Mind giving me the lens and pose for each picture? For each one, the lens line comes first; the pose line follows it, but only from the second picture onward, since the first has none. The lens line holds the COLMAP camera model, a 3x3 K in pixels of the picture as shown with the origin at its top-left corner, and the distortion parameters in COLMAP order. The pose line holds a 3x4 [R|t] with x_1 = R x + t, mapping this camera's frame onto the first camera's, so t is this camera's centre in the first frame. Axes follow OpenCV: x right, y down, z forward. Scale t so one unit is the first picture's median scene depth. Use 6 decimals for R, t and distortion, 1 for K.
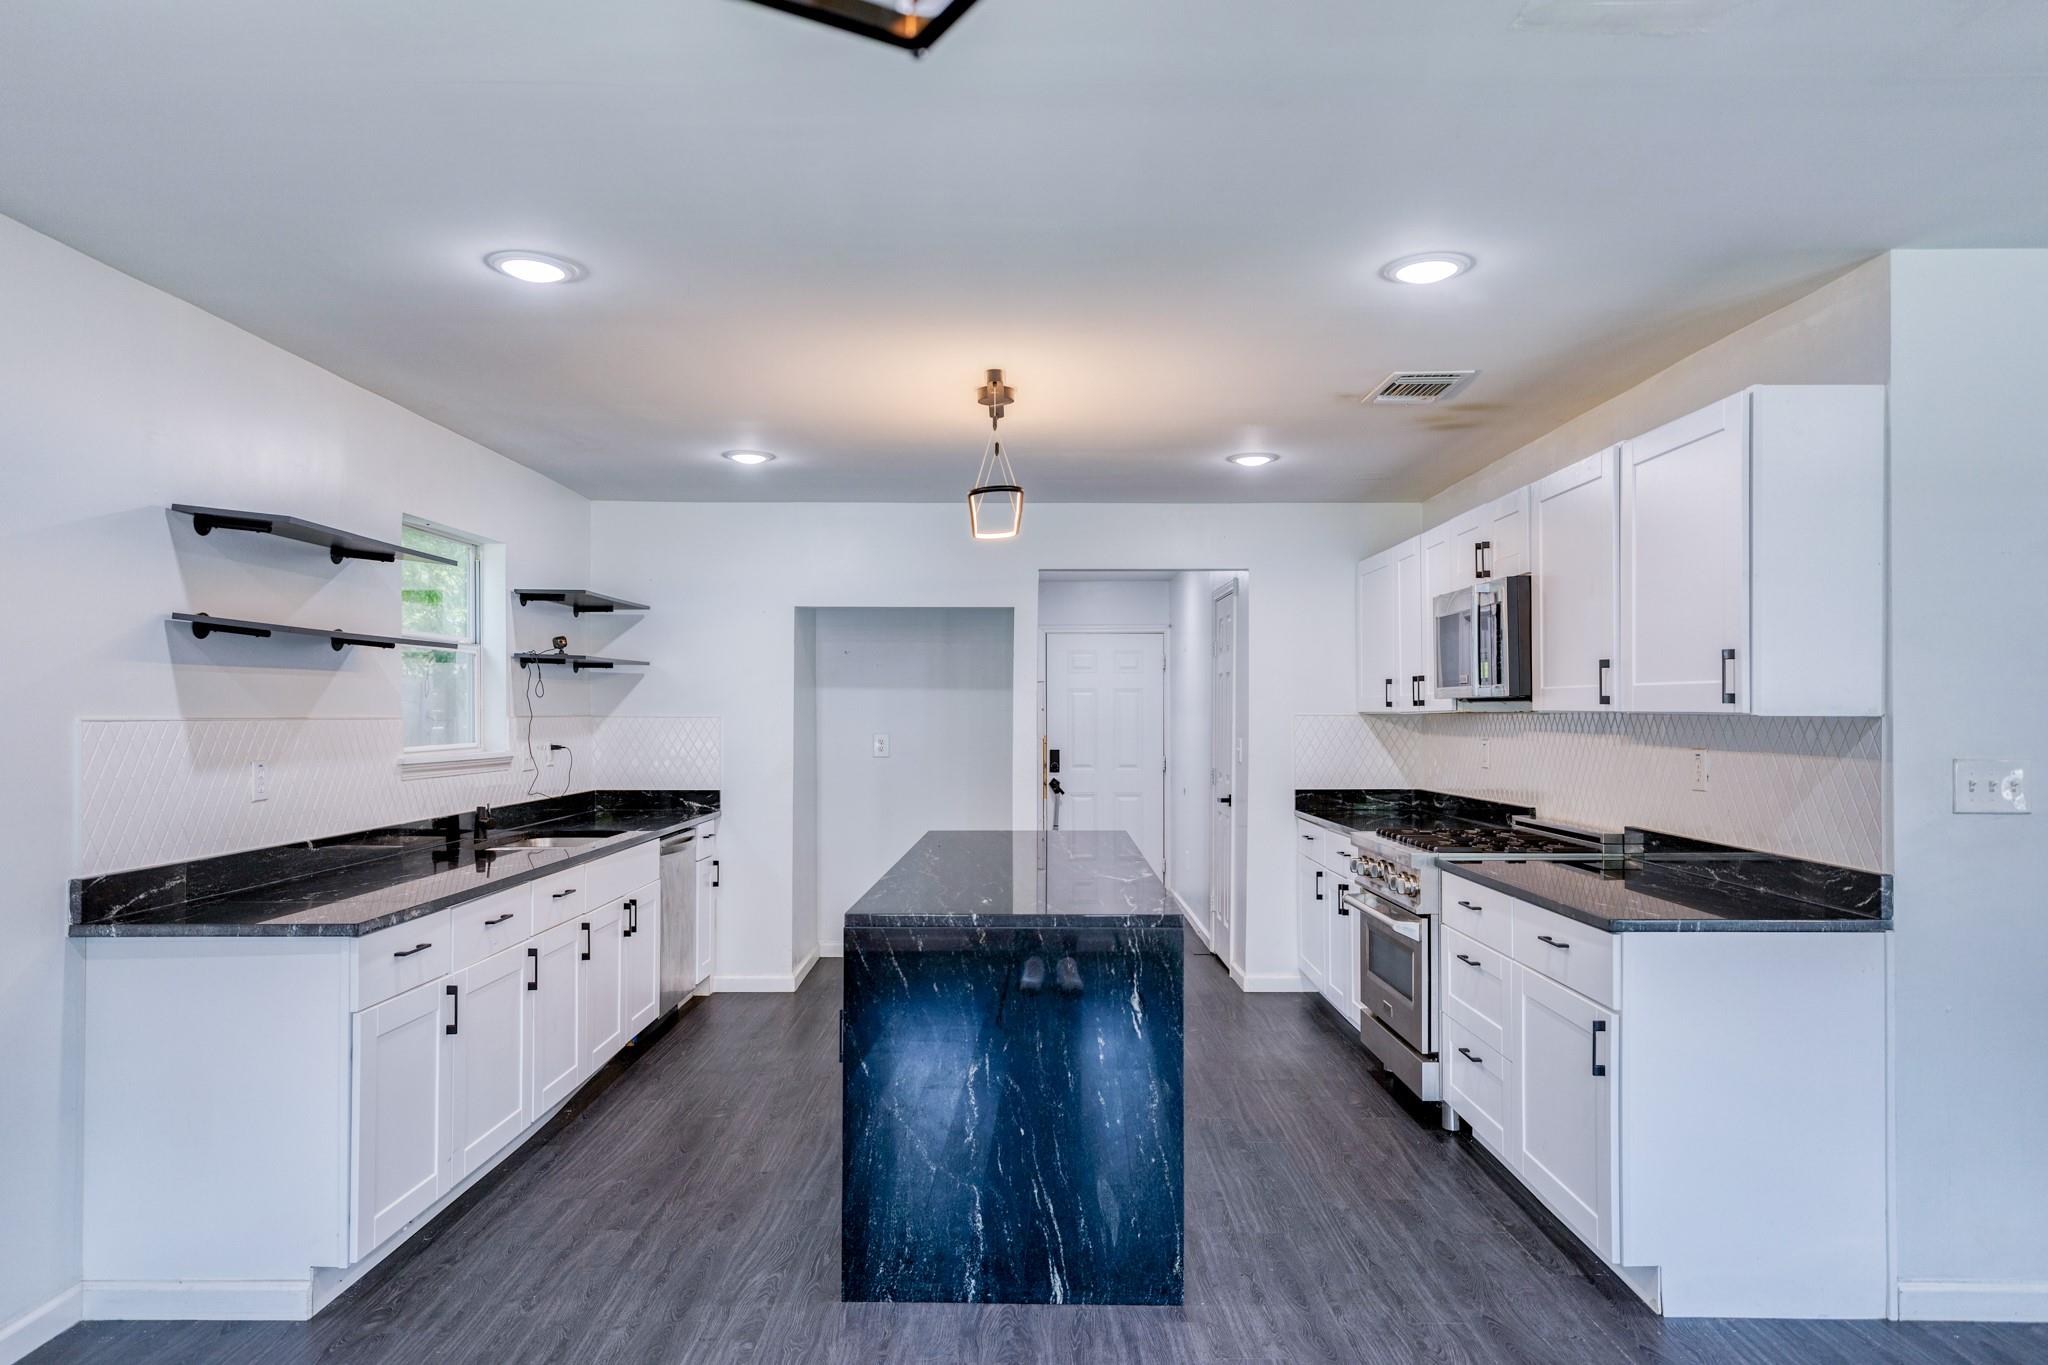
lens RADIAL K [[1251.3, 0, 1021.9], [0, 1251.3, 708.9], [0, 0, 1]] dist [0.011726, 0.001880]
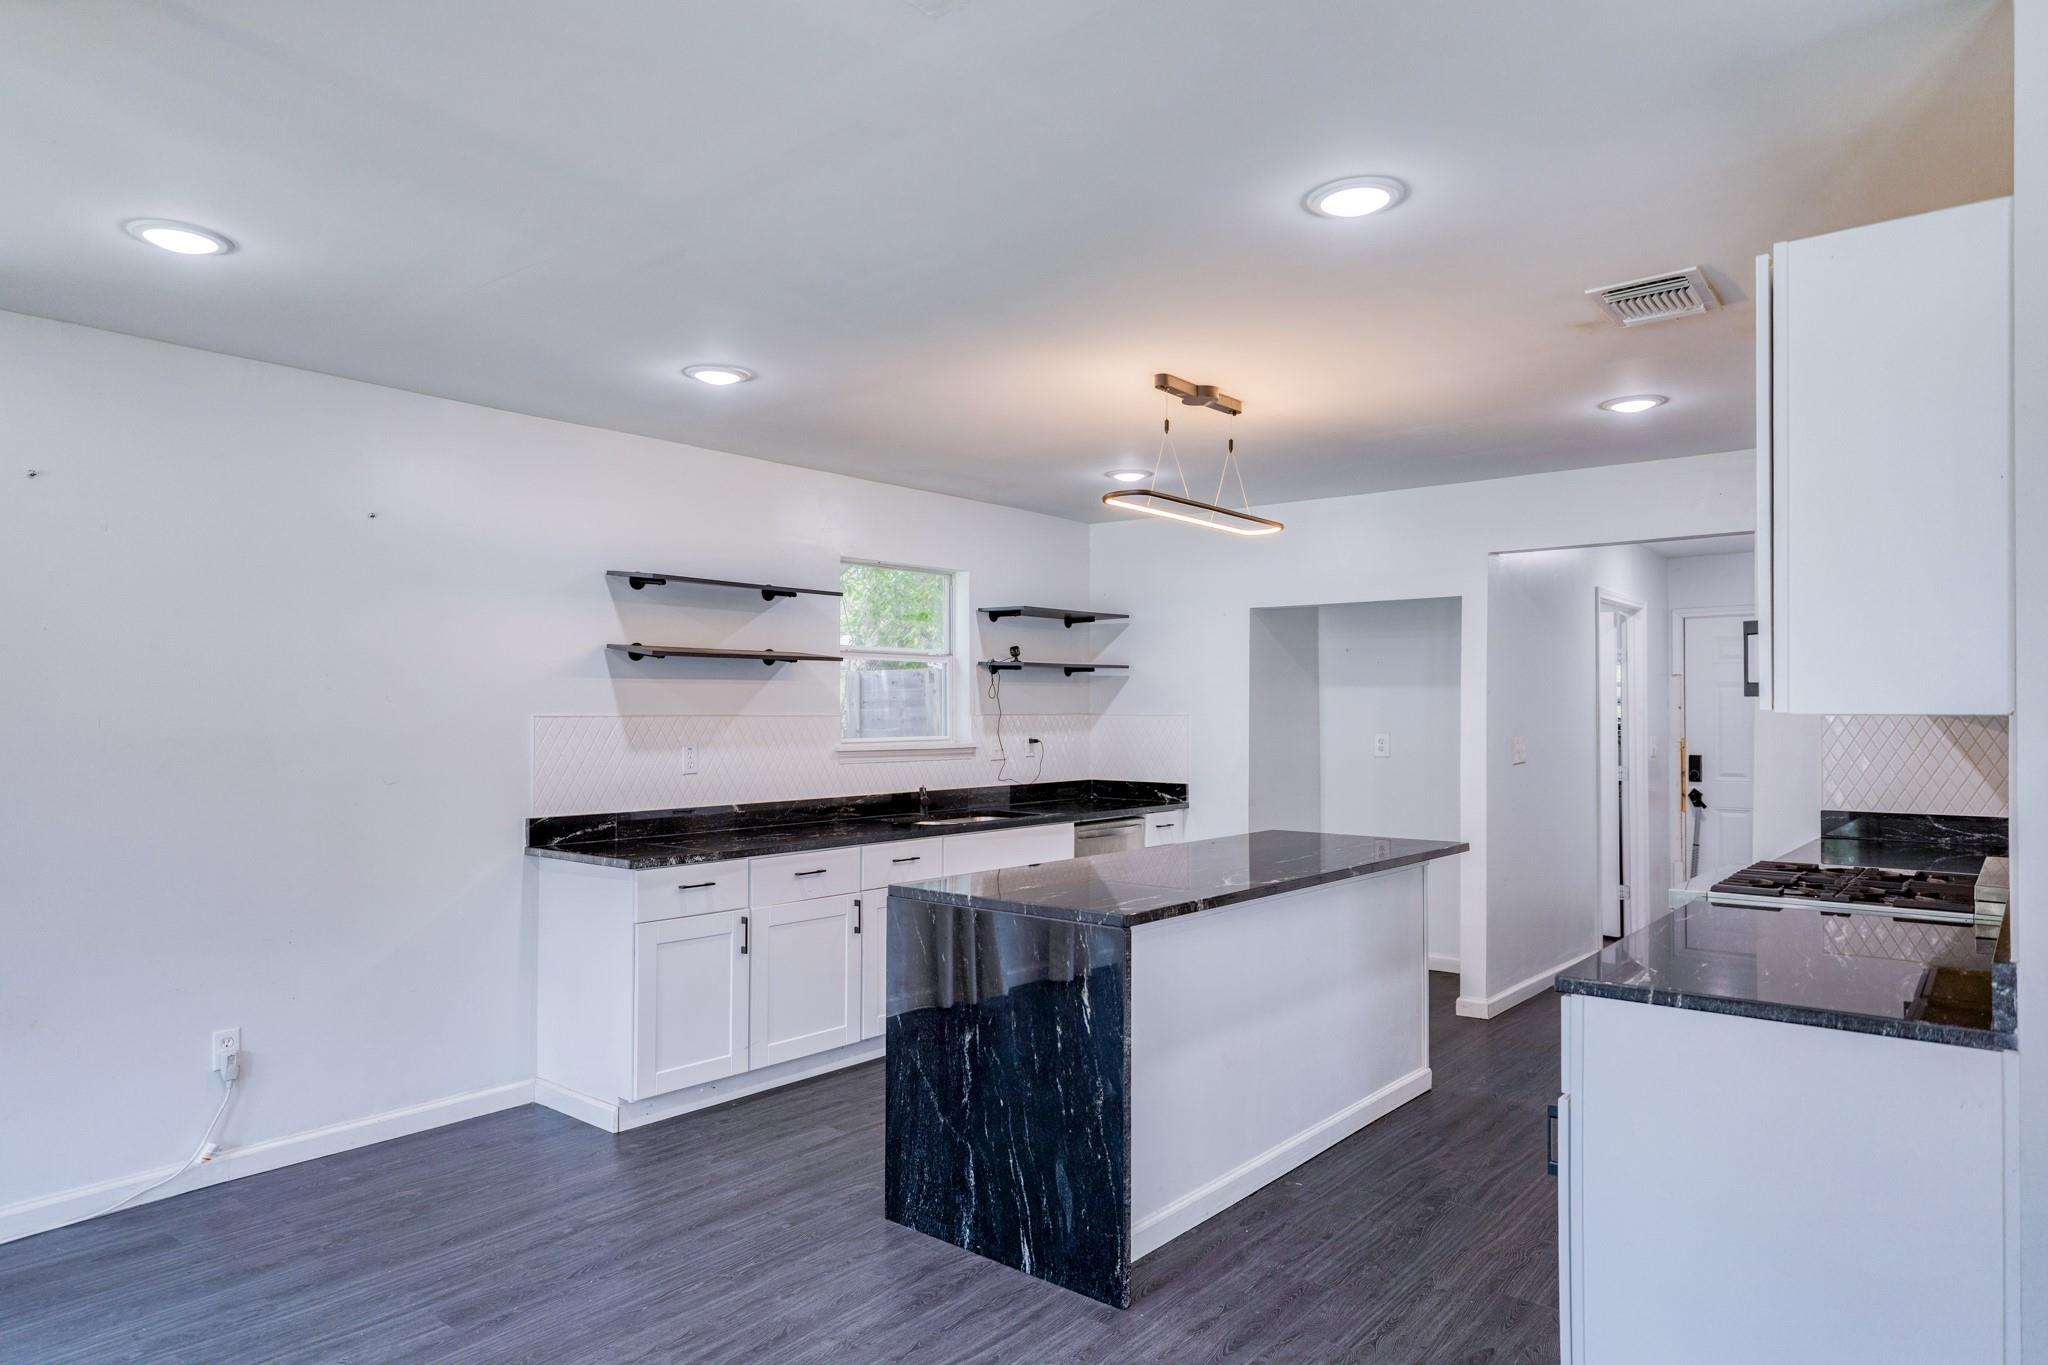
lens RADIAL K [[1246.9, 0, 1023.2], [0, 1246.9, 701.0], [0, 0, 1]] dist [0.009248, 0.001994]
pose [[0.773809, -0.006068, -0.633390, 0.617444], [0.002377, 0.999975, -0.006677, 0.001761], [0.633414, 0.003661, 0.773804, 0.166366]]
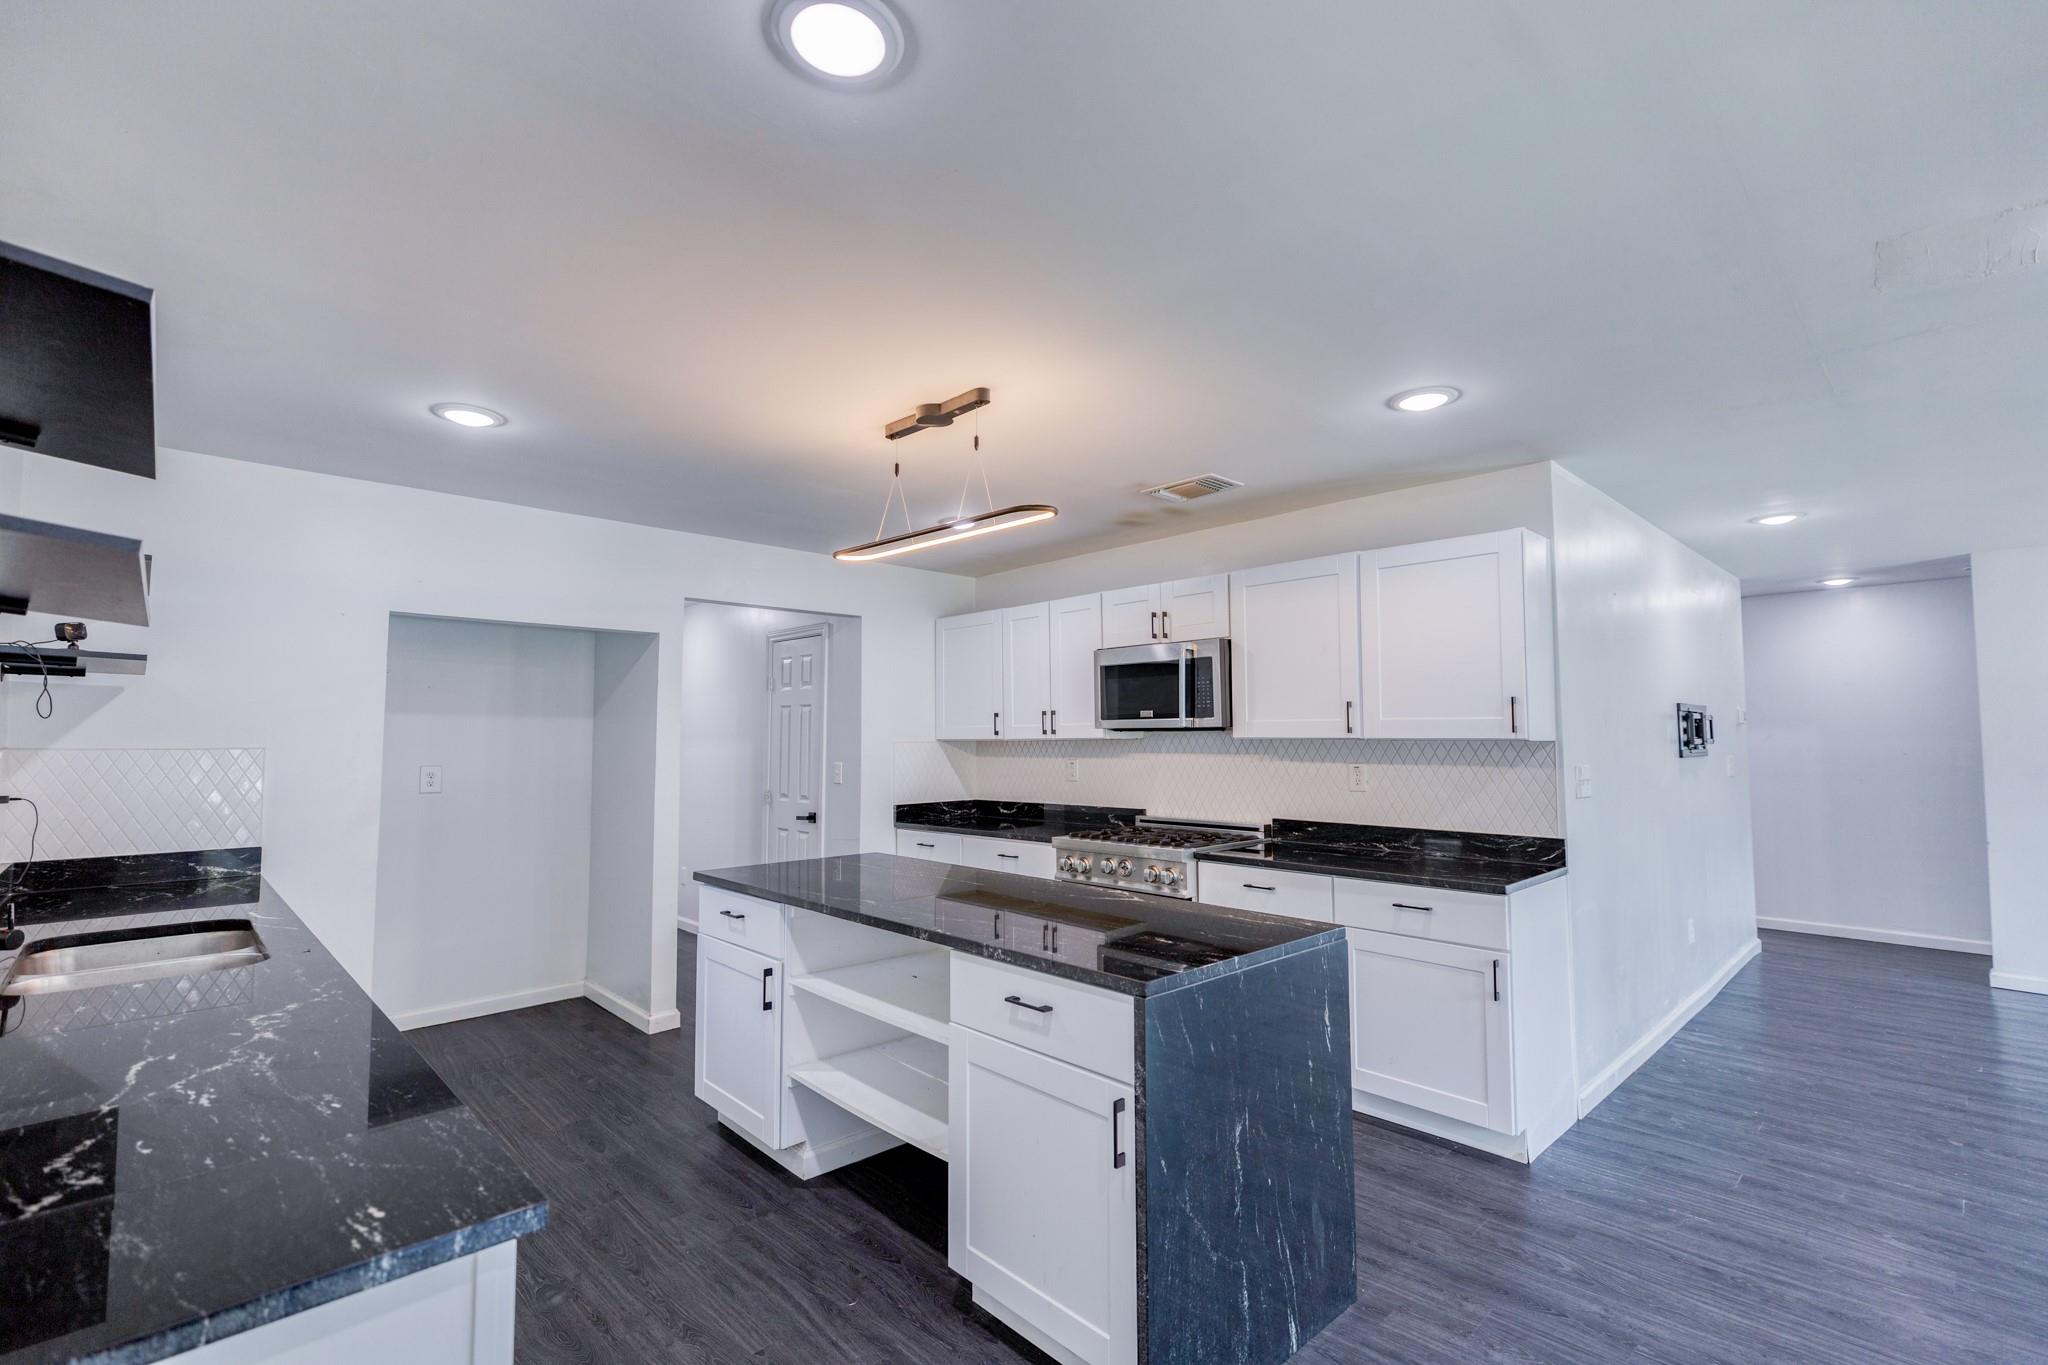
lens RADIAL K [[915.5, 0, 1024.0], [0, 915.5, 682.5], [0, 0, 1]] dist [0.008809, -0.000277]
pose [[0.720658, 0.040632, 0.692099, -0.563647], [0.000836, 0.998229, -0.059475, 0.000972], [-0.693290, 0.043440, 0.719348, 0.546338]]
